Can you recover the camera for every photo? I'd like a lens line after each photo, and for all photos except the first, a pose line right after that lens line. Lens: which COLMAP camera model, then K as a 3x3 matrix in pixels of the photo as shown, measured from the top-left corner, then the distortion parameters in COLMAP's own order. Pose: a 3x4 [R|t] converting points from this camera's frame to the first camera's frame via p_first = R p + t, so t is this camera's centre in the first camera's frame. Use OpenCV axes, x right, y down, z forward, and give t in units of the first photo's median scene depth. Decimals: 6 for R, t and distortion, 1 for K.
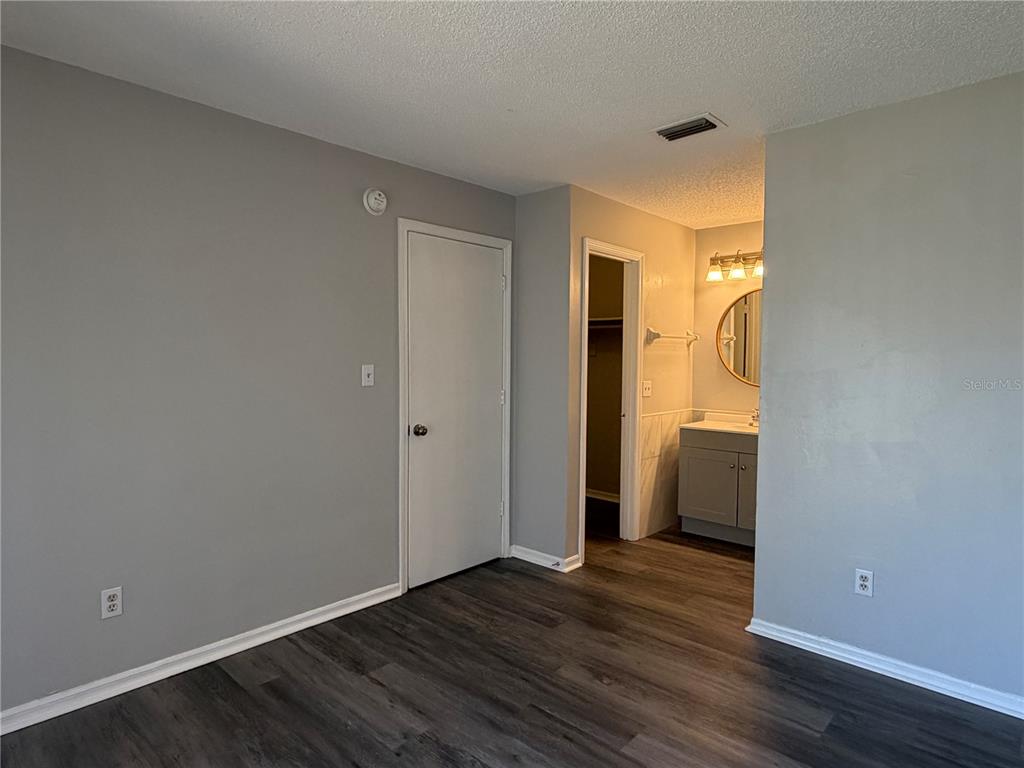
lens RADIAL K [[592.9, 0, 512.2], [0, 592.9, 382.1], [0, 0, 1]] dist [0.004252, 0.000721]
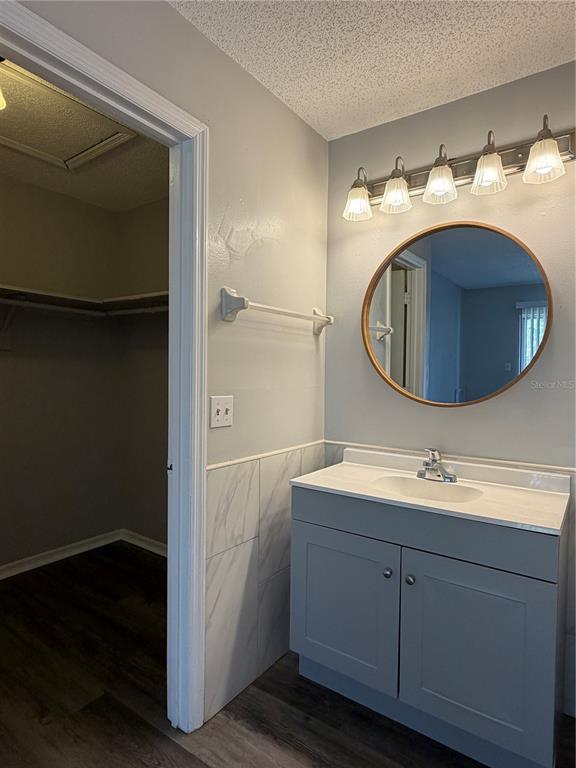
lens RADIAL K [[444.7, 0, 287.5], [0, 444.7, 382.8], [0, 0, 1]] dist [0.004252, 0.000721]
pose [[0.991735, 0.002474, 0.128279, 0.232289], [-0.000327, 0.999860, -0.016758, -0.006454], [-0.128302, 0.016578, 0.991597, 0.620499]]
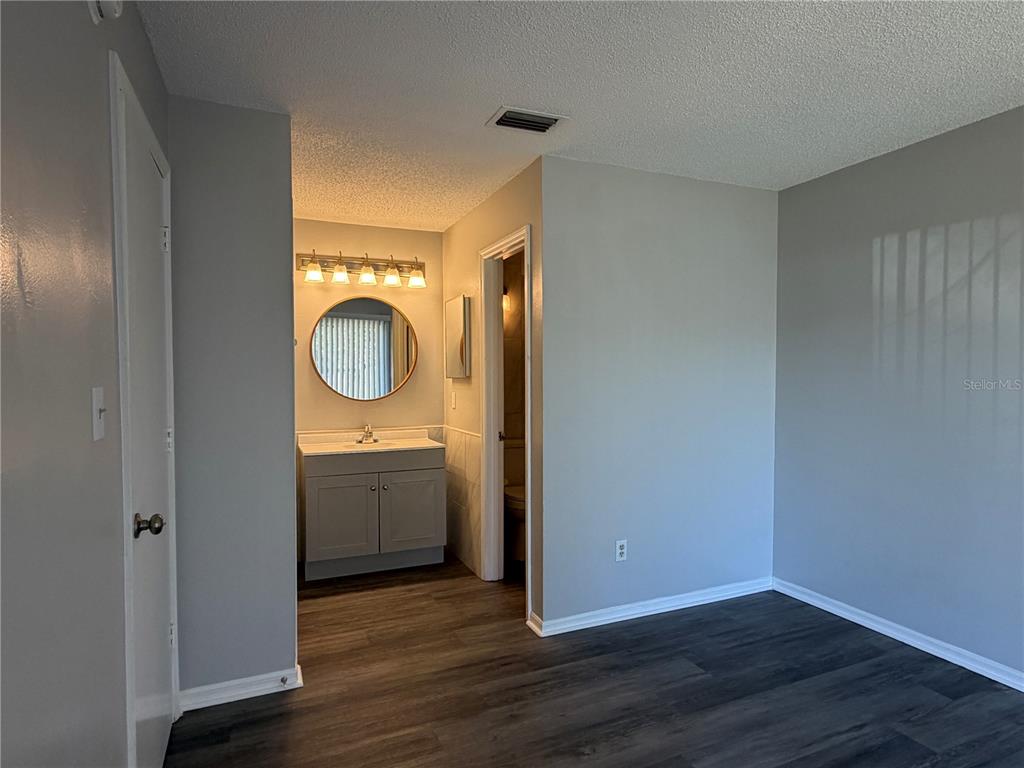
lens RADIAL K [[592.9, 0, 509.3], [0, 592.9, 387.2], [0, 0, 1]] dist [0.004252, 0.000721]
pose [[0.391589, -0.027730, 0.919722, -0.363591], [0.044514, 0.998946, 0.011166, -0.014273], [-0.919063, 0.036569, 0.392411, 0.424110]]
